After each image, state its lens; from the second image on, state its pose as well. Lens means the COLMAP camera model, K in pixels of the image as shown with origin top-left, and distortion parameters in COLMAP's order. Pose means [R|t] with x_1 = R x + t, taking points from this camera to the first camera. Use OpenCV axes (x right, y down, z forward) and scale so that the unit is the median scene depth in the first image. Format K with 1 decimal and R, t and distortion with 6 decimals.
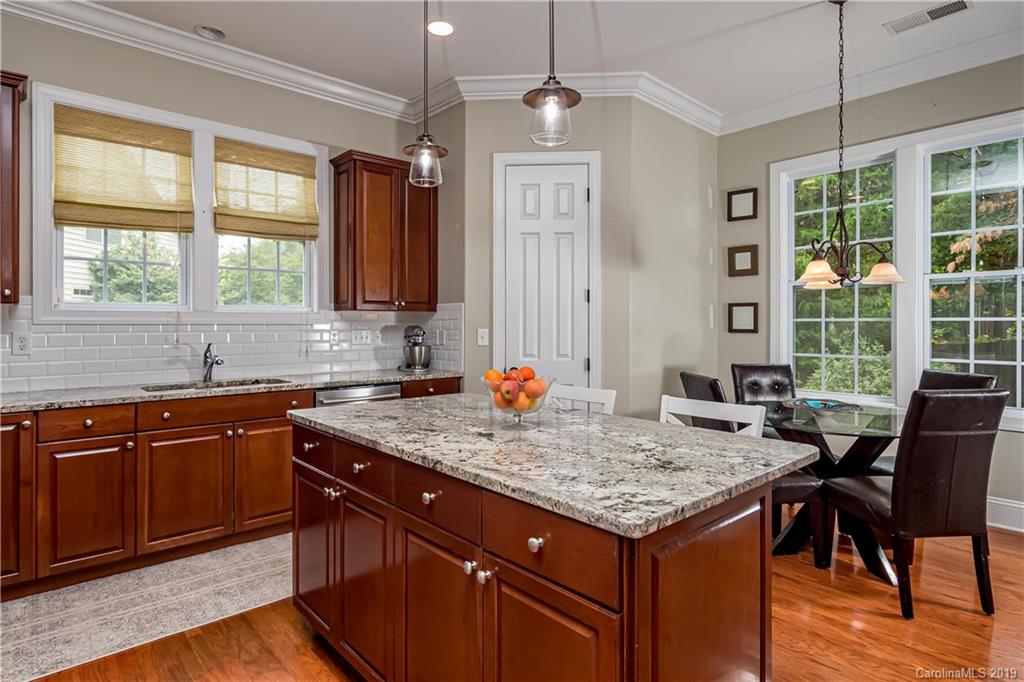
lens RADIAL K [[557.9, 0, 505.8], [0, 557.9, 326.6], [0, 0, 1]] dist [-0.002571, 0.000159]
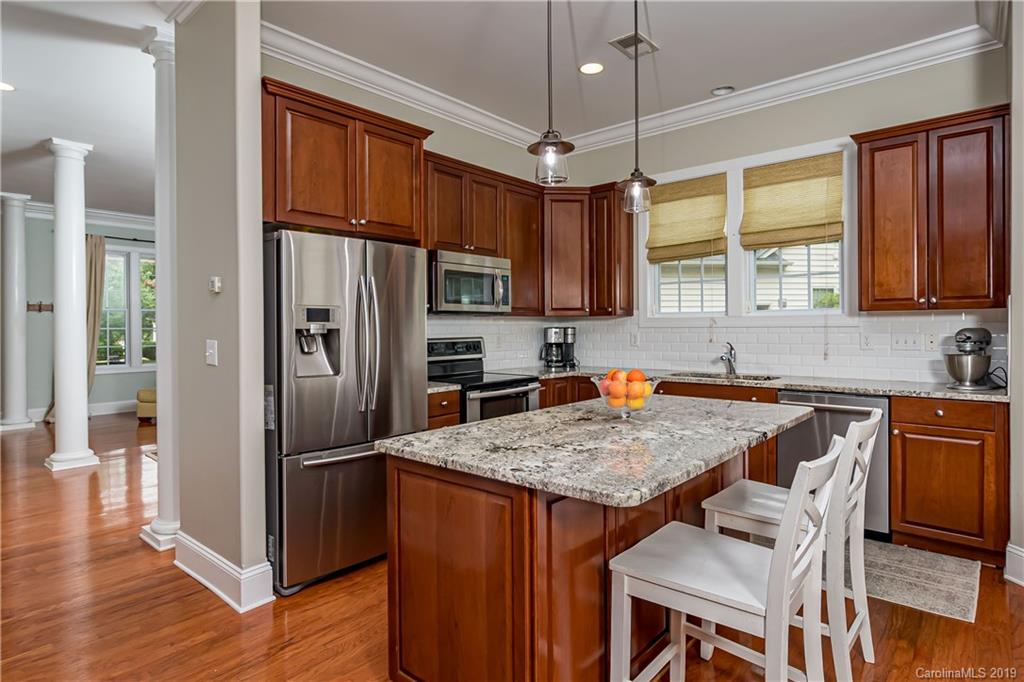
lens RADIAL K [[557.9, 0, 505.8], [0, 557.9, 326.6], [0, 0, 1]] dist [-0.002571, 0.000159]
pose [[0.119437, 0.000538, -0.992842, 0.634428], [0.002130, 0.999997, 0.000798, -0.006837], [0.992839, -0.002210, 0.119436, 0.367701]]
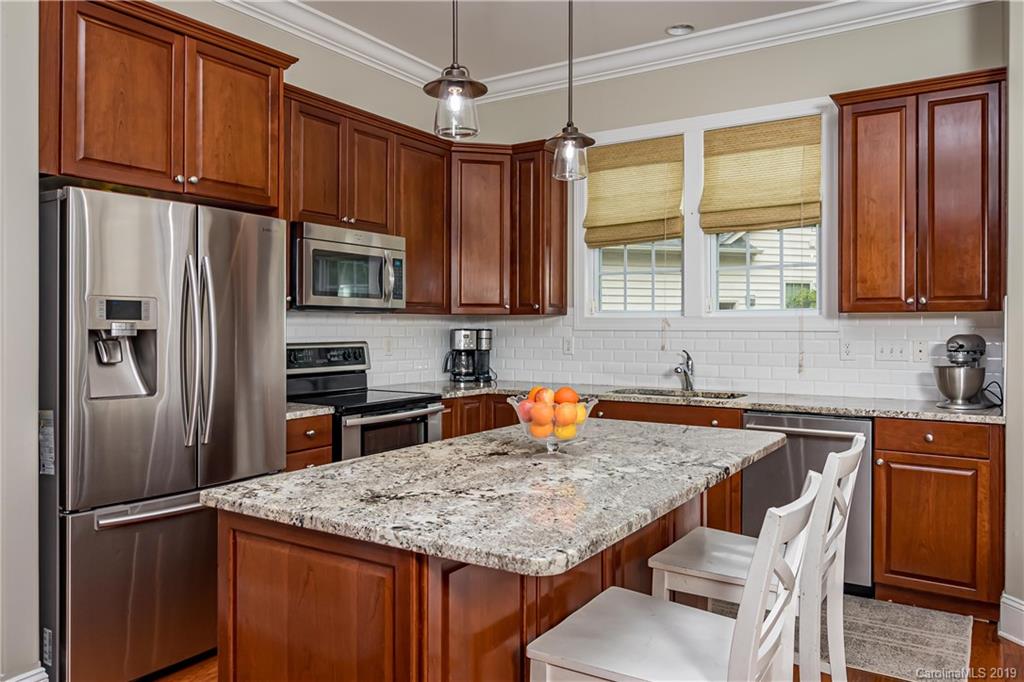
lens RADIAL K [[734.2, 0, 508.6], [0, 734.2, 322.2], [0, 0, 1]] dist [-0.001428, -0.008913]
pose [[0.259237, -0.004152, -0.965805, 0.620266], [-0.006482, 0.999961, -0.006039, -0.008923], [0.965792, 0.007826, 0.259200, 0.378335]]
